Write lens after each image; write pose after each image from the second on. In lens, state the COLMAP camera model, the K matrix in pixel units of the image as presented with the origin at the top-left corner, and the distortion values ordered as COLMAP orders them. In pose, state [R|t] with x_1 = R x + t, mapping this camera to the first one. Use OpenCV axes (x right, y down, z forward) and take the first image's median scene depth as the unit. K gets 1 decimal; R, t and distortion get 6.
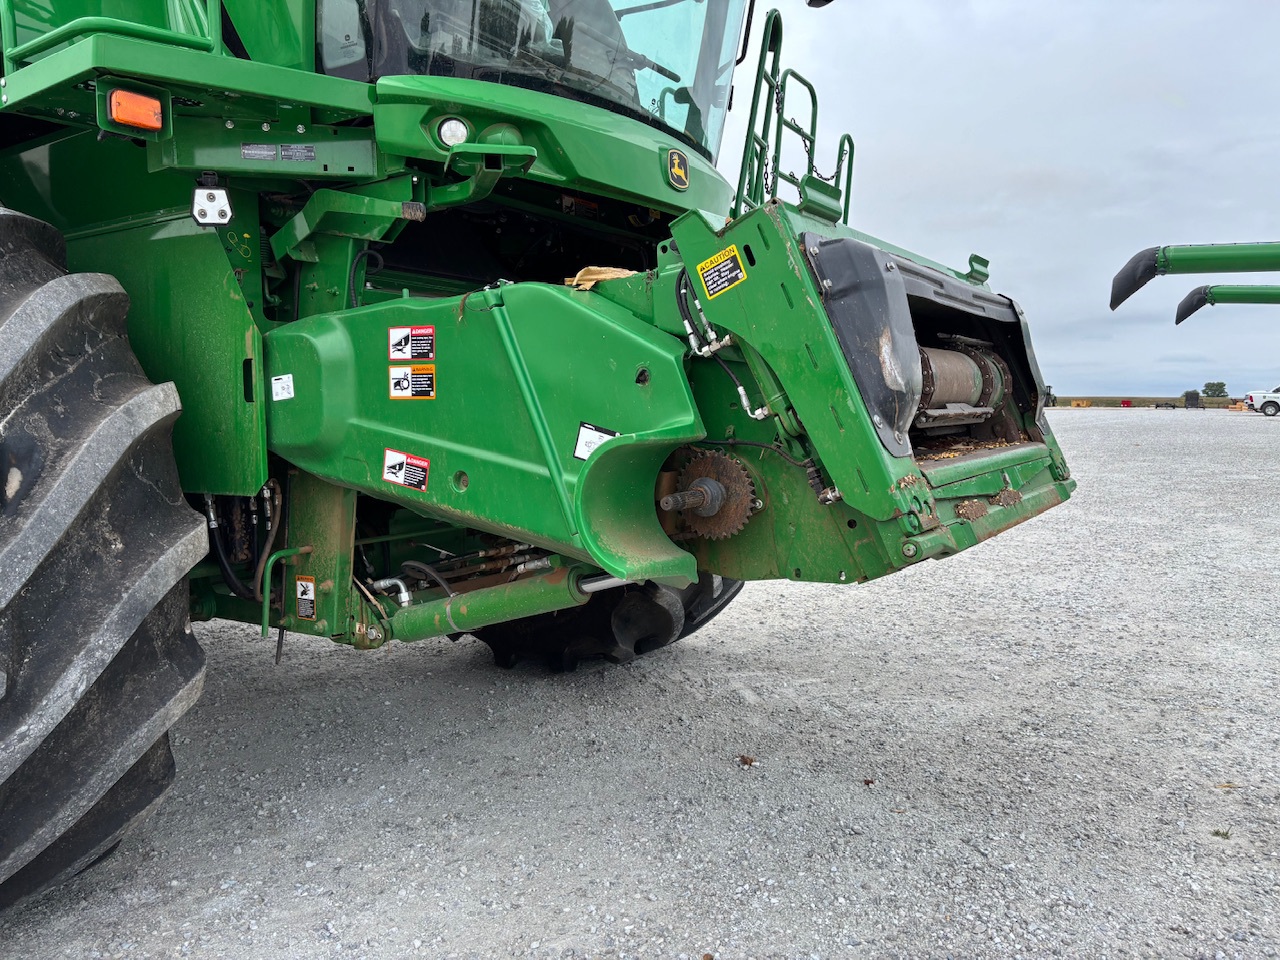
lens RADIAL K [[946.8, 0, 637.0], [0, 946.8, 459.9], [0, 0, 1]] dist [0.034401, -0.038043]
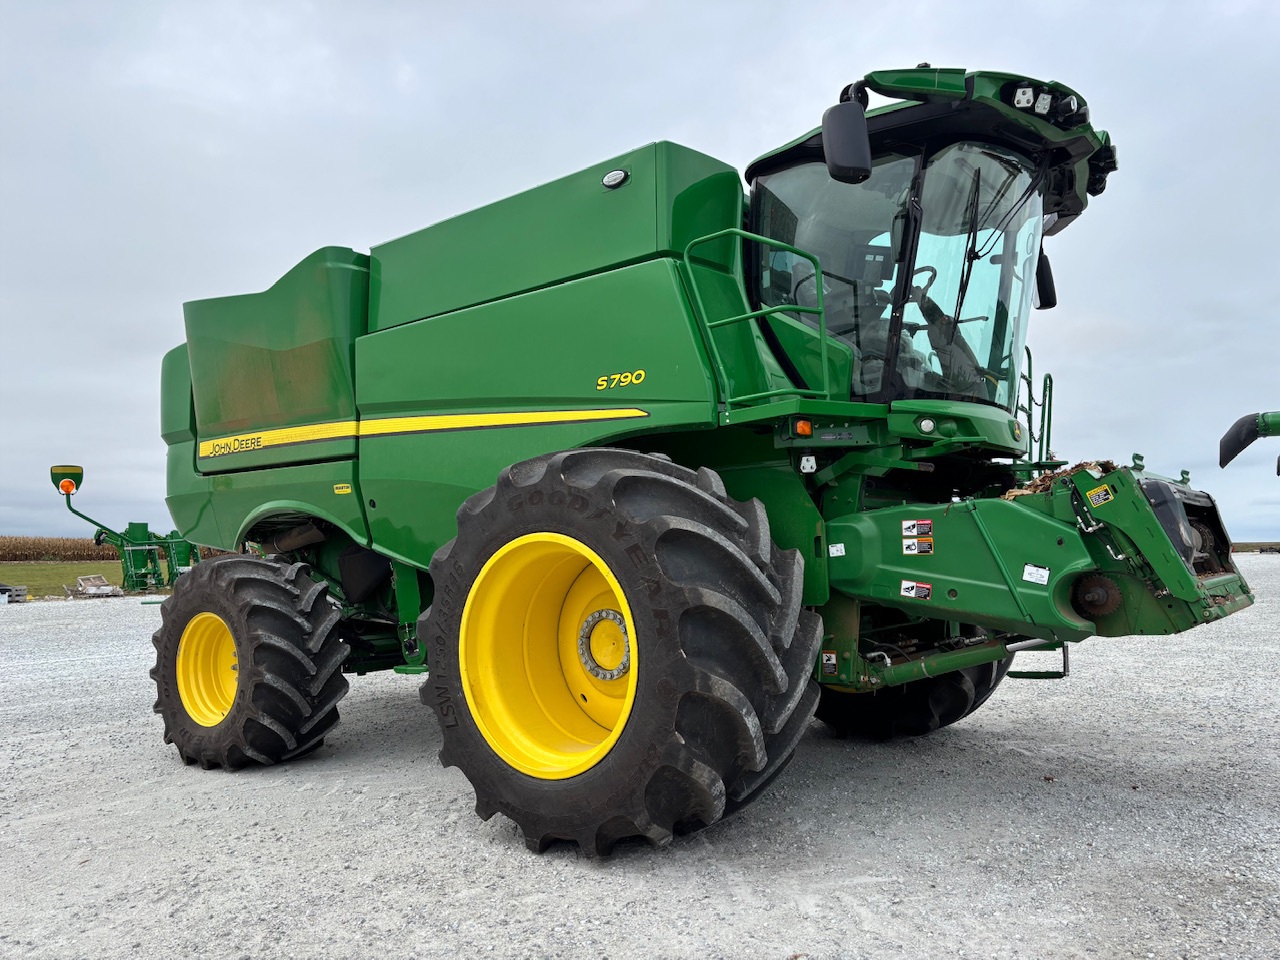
lens RADIAL K [[939.0, 0, 640.0], [0, 939.0, 480.0], [0, 0, 1]] dist [0.047338, -0.062205]
pose [[0.996636, -0.027553, -0.077179, -0.658180], [0.016107, 0.989274, -0.145179, 0.060638], [0.080351, 0.143447, 0.986391, -1.053535]]
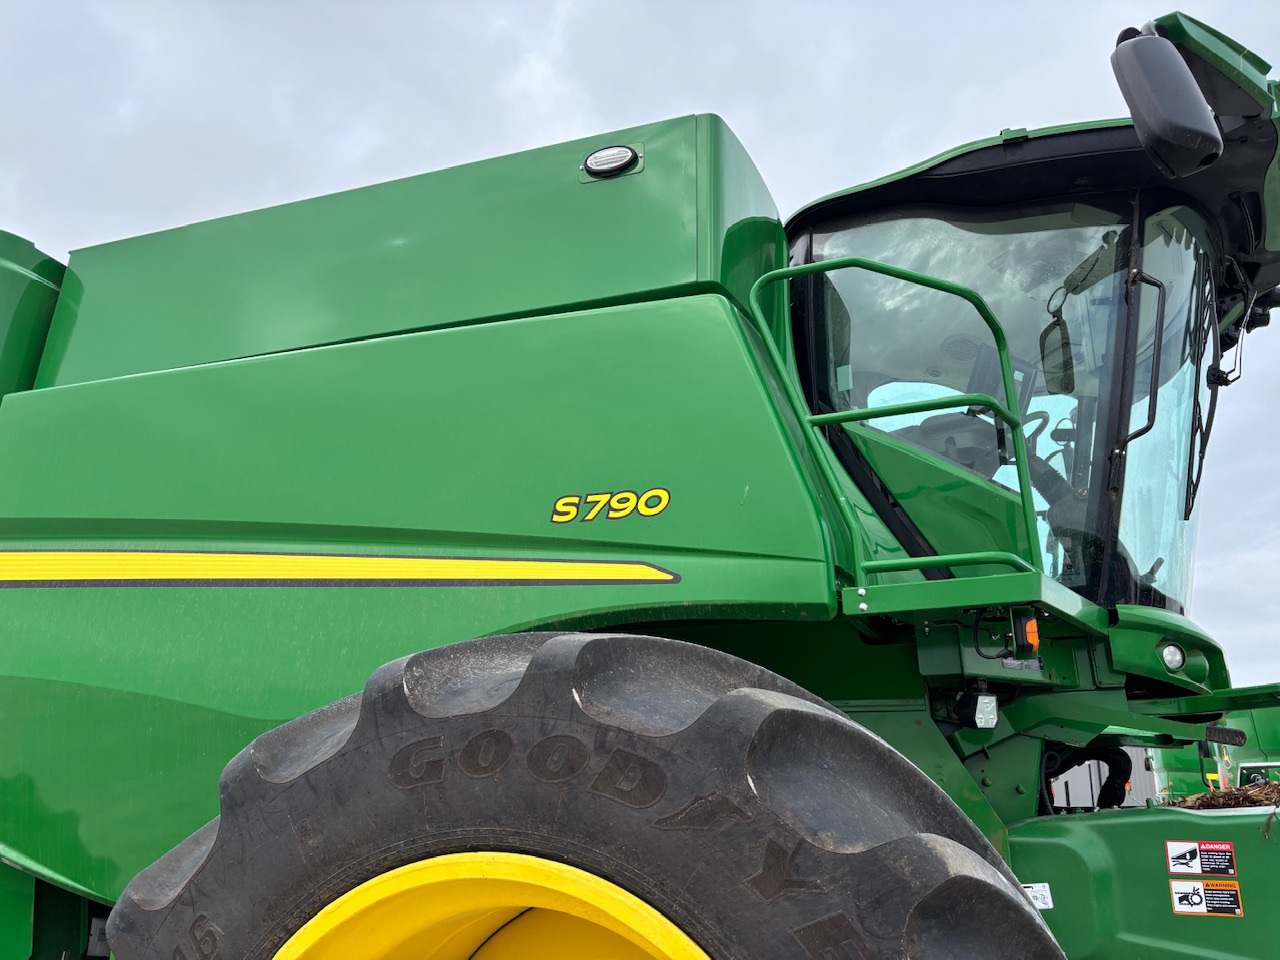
lens RADIAL K [[971.4, 0, 628.2], [0, 971.4, 454.6], [0, 0, 1]] dist [0.040717, -0.057950]
pose [[0.968239, 0.105017, 0.226900, -1.102325], [-0.005959, 0.916947, -0.398964, -0.094438], [-0.249954, 0.384941, 0.888450, 0.035739]]
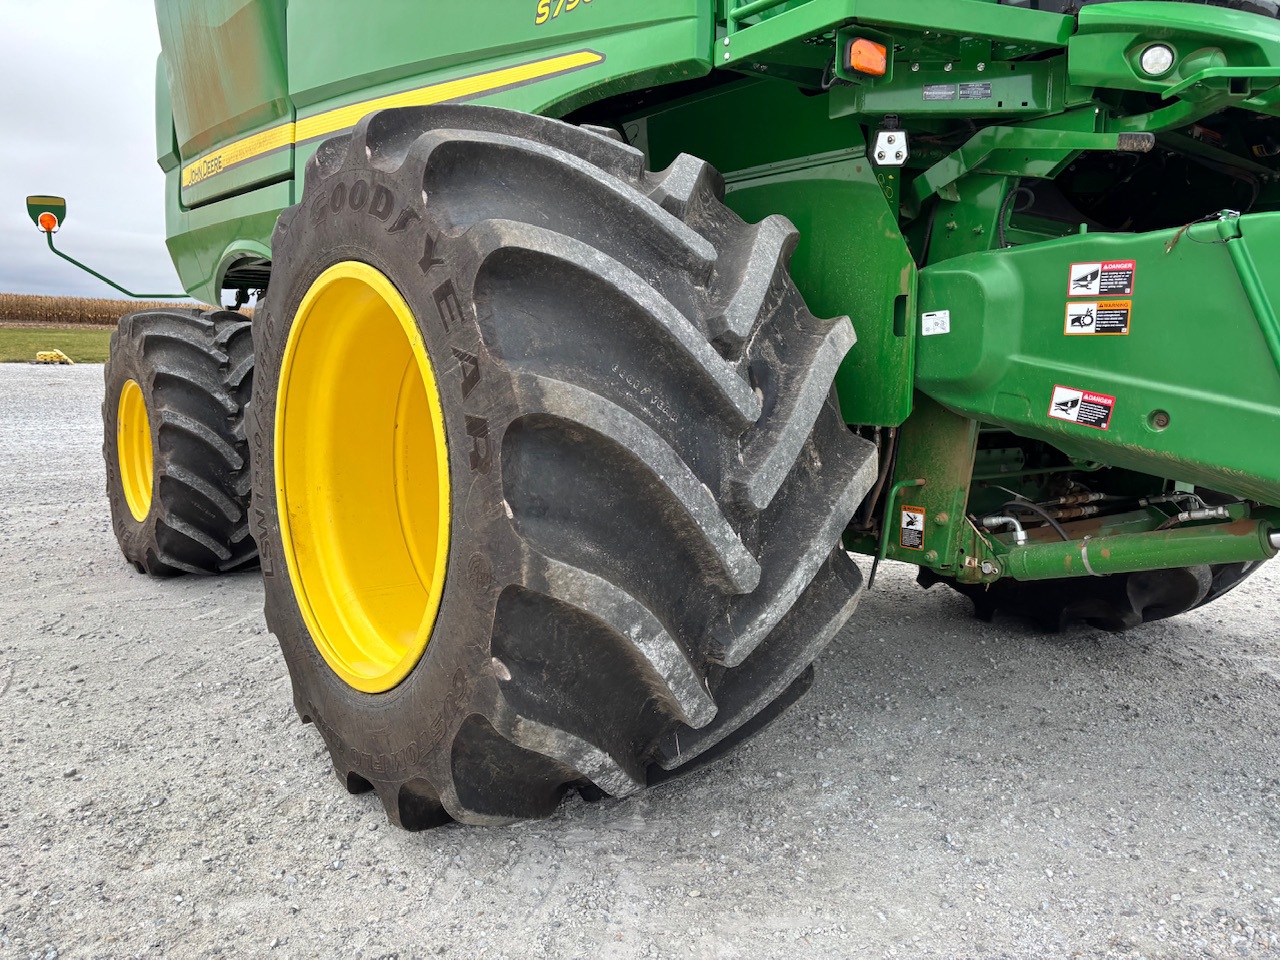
lens RADIAL K [[946.8, 0, 637.0], [0, 946.8, 459.9], [0, 0, 1]] dist [0.034401, -0.038043]
pose [[0.946375, 0.062456, -0.316975, -0.358066], [-0.048024, 0.997431, 0.053147, 0.034393], [0.319481, -0.035075, 0.946943, -0.094524]]
